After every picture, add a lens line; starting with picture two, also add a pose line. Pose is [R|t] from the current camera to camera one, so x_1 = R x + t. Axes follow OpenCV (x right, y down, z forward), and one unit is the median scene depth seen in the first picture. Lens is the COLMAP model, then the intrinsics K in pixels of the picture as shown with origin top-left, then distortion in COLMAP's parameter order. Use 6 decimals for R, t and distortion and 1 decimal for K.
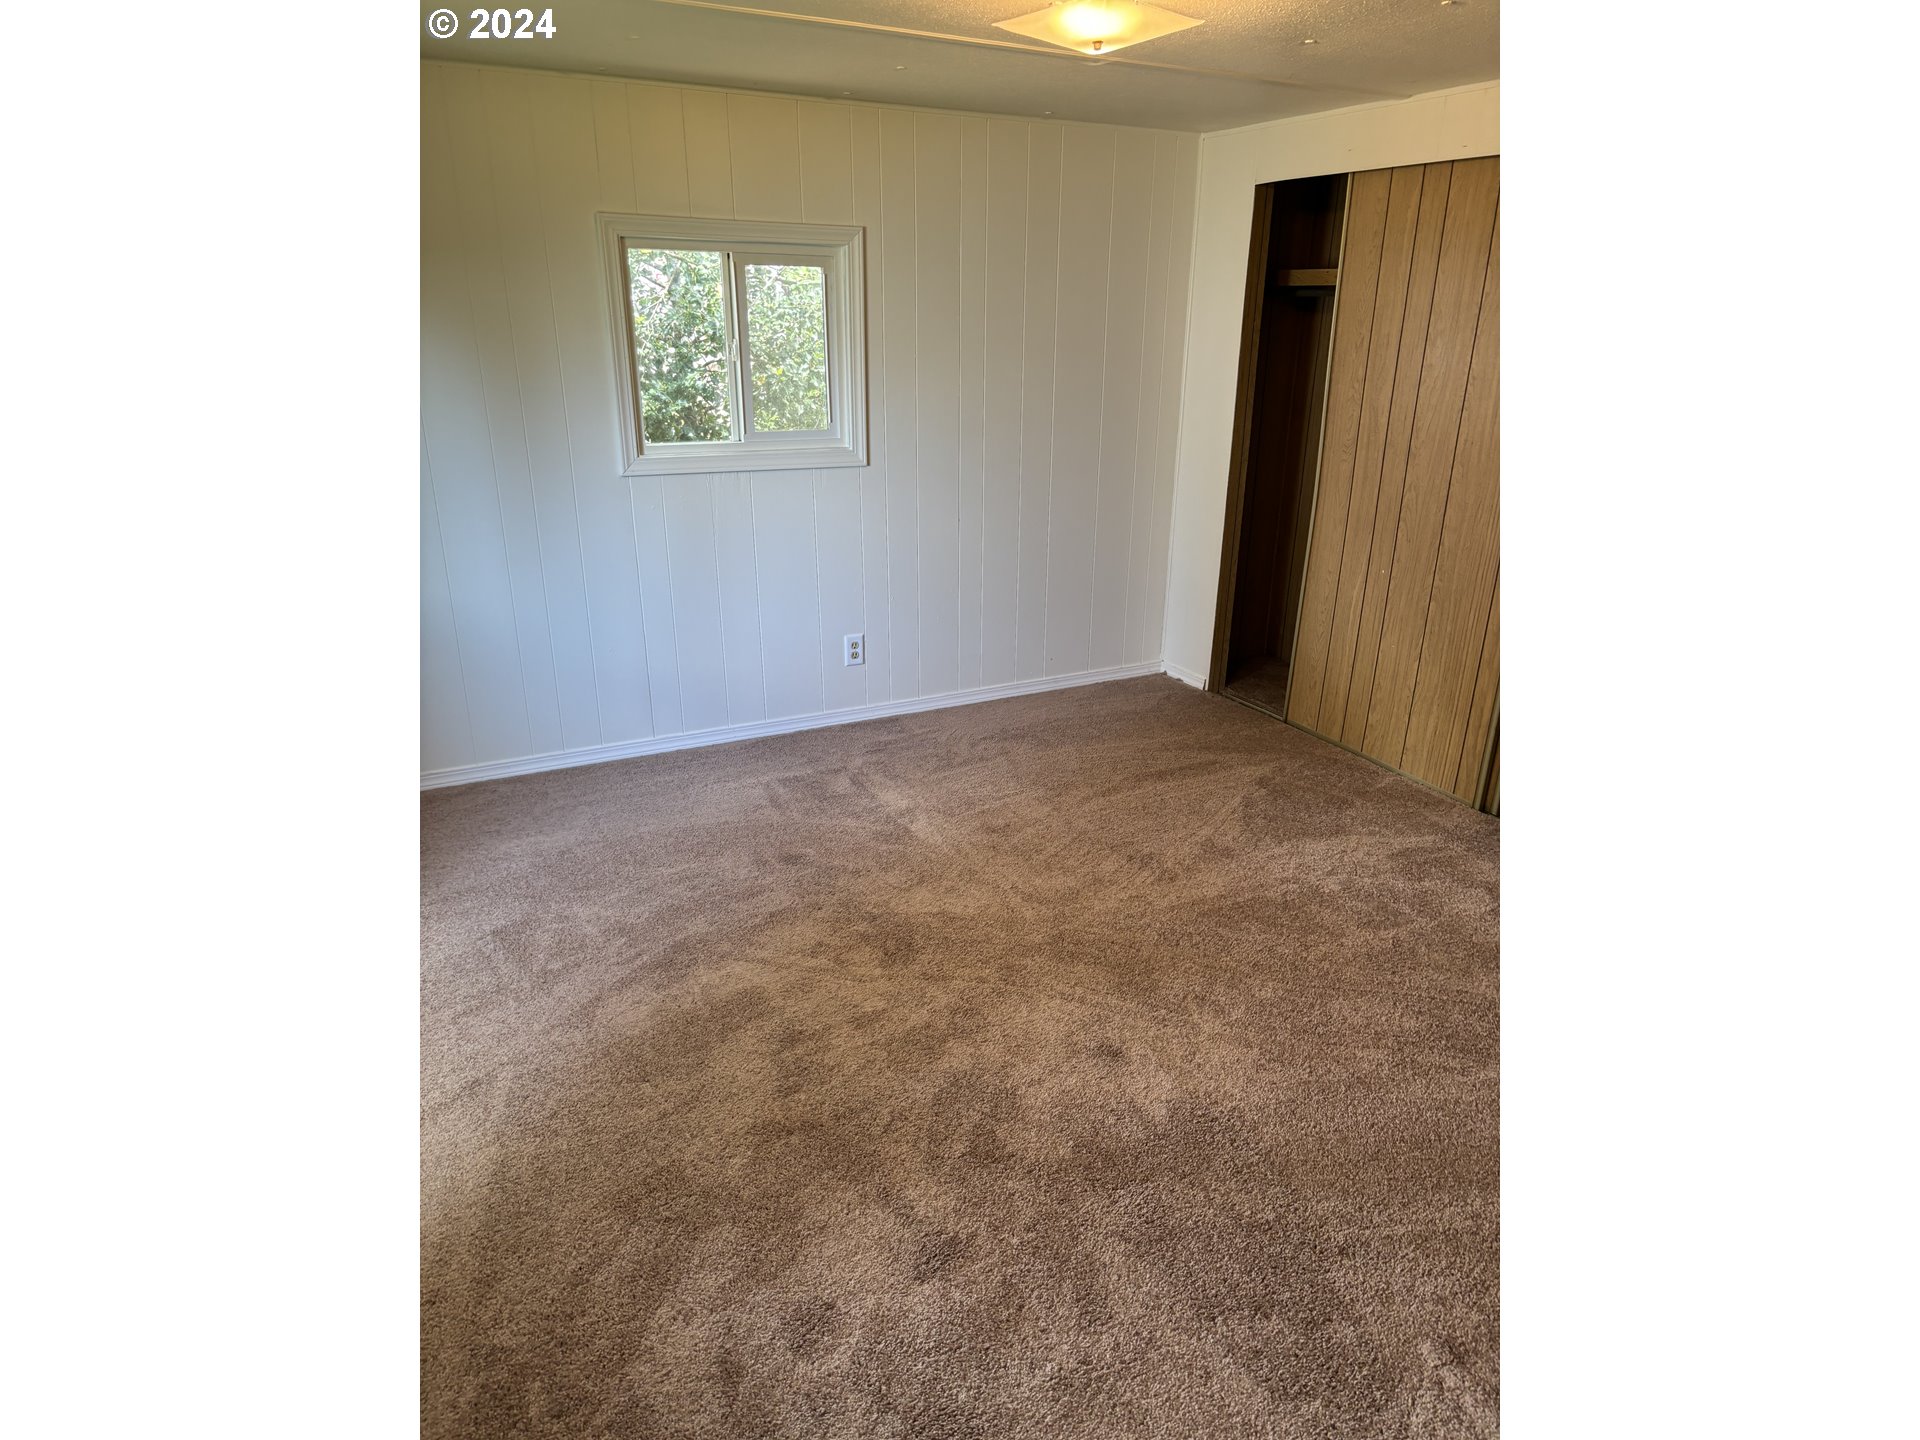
lens RADIAL K [[1065.5, 0, 960.0], [0, 1065.5, 720.0], [0, 0, 1]] dist [-0.021362, -0.001050]
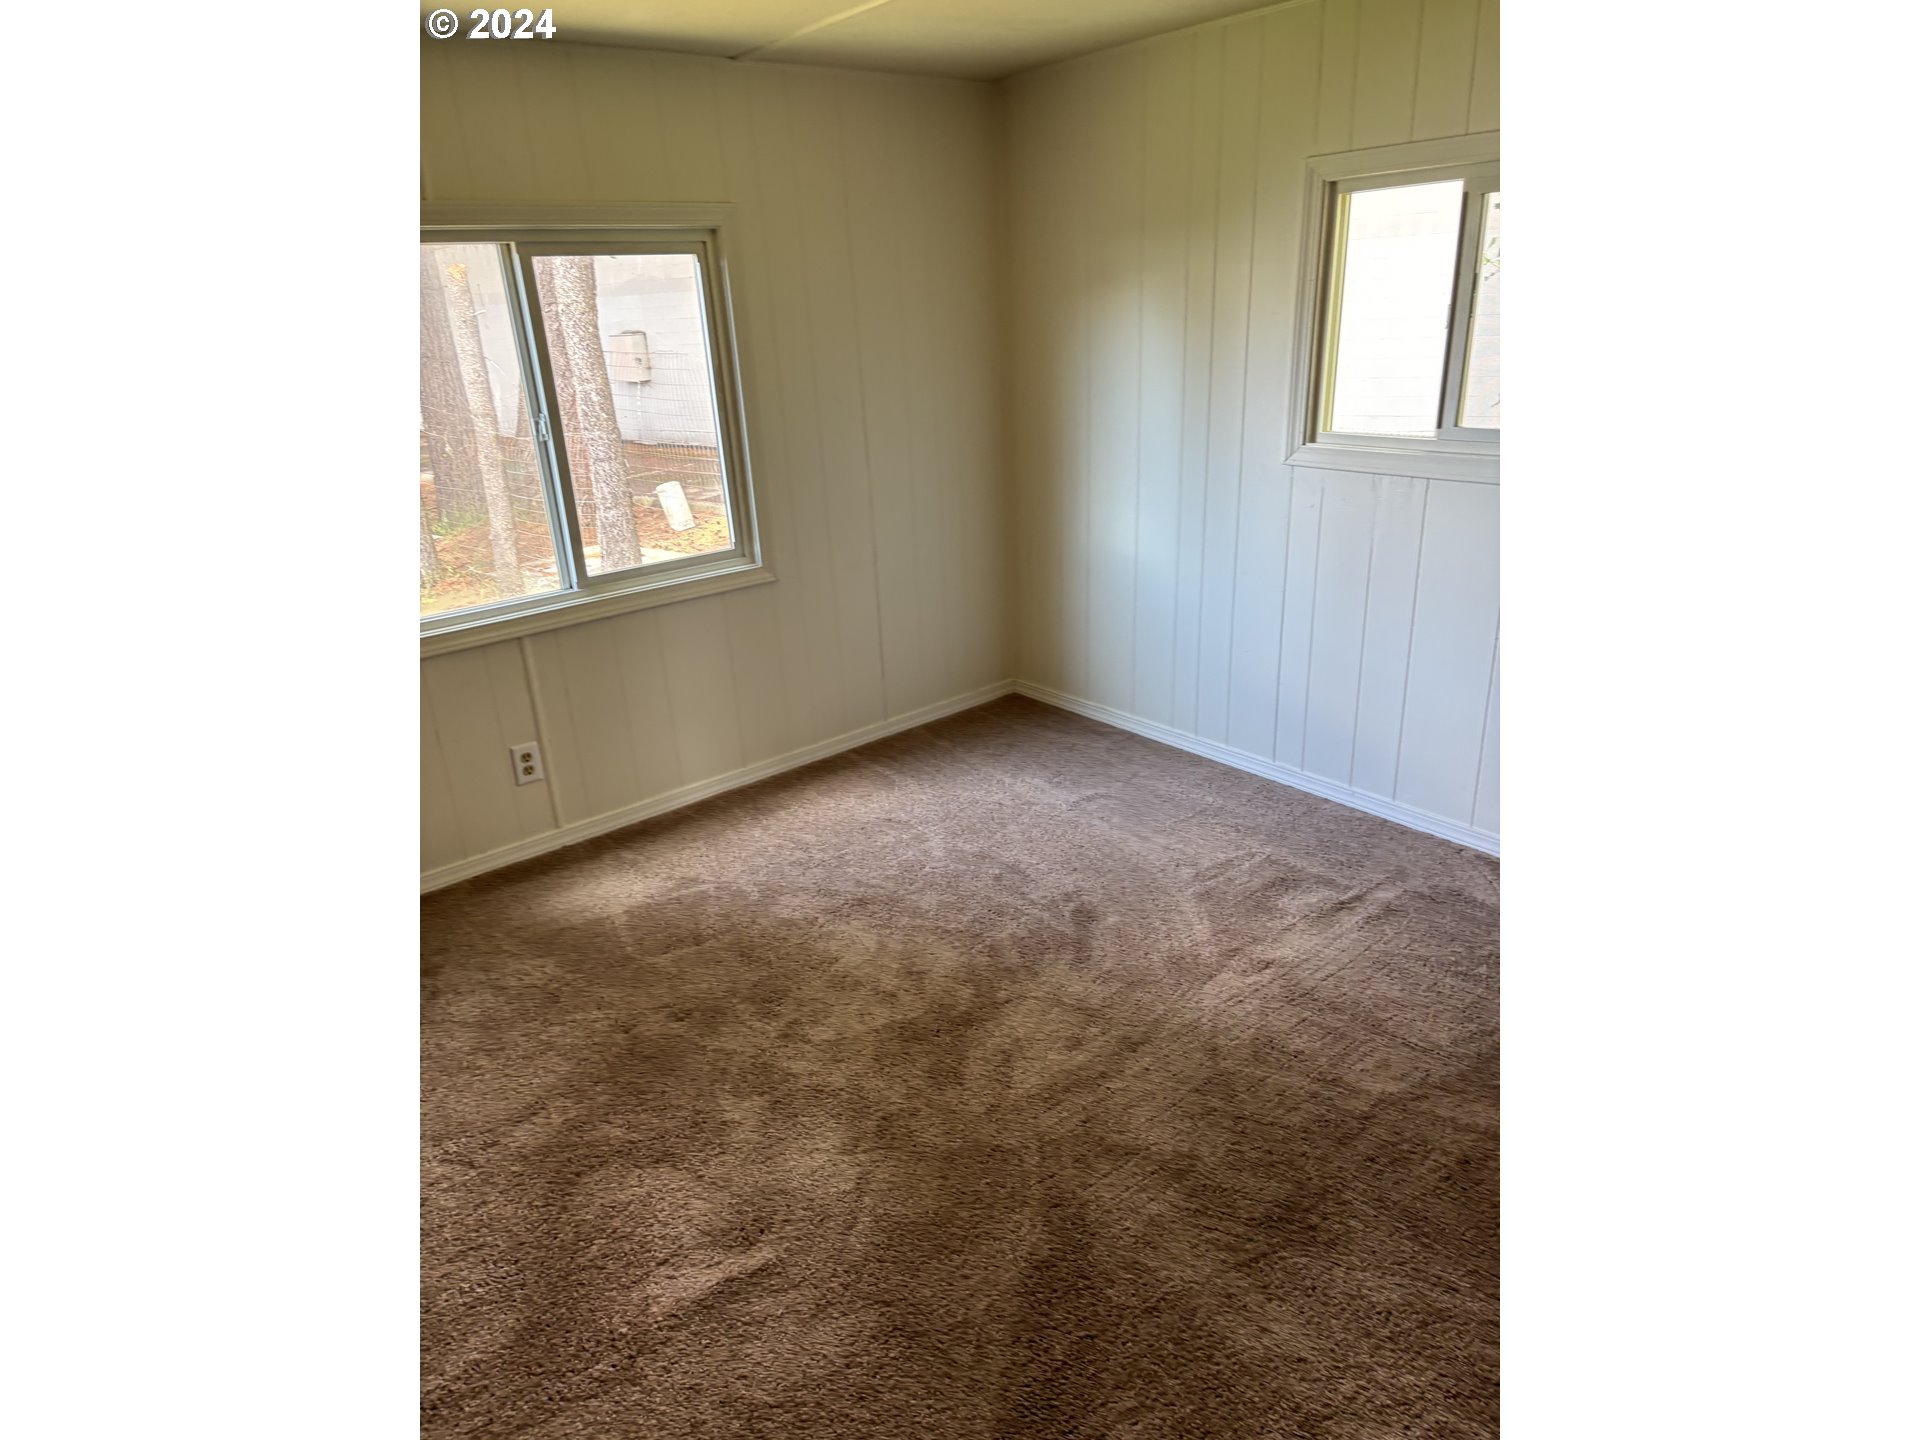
lens RADIAL K [[1065.5, 0, 960.0], [0, 1065.5, 720.0], [0, 0, 1]] dist [-0.021362, -0.001050]
pose [[0.233082, 0.336007, -0.912563, 0.623527], [-0.303509, 0.916669, 0.259999, -0.233233], [0.923880, 0.216371, 0.315640, 0.667699]]
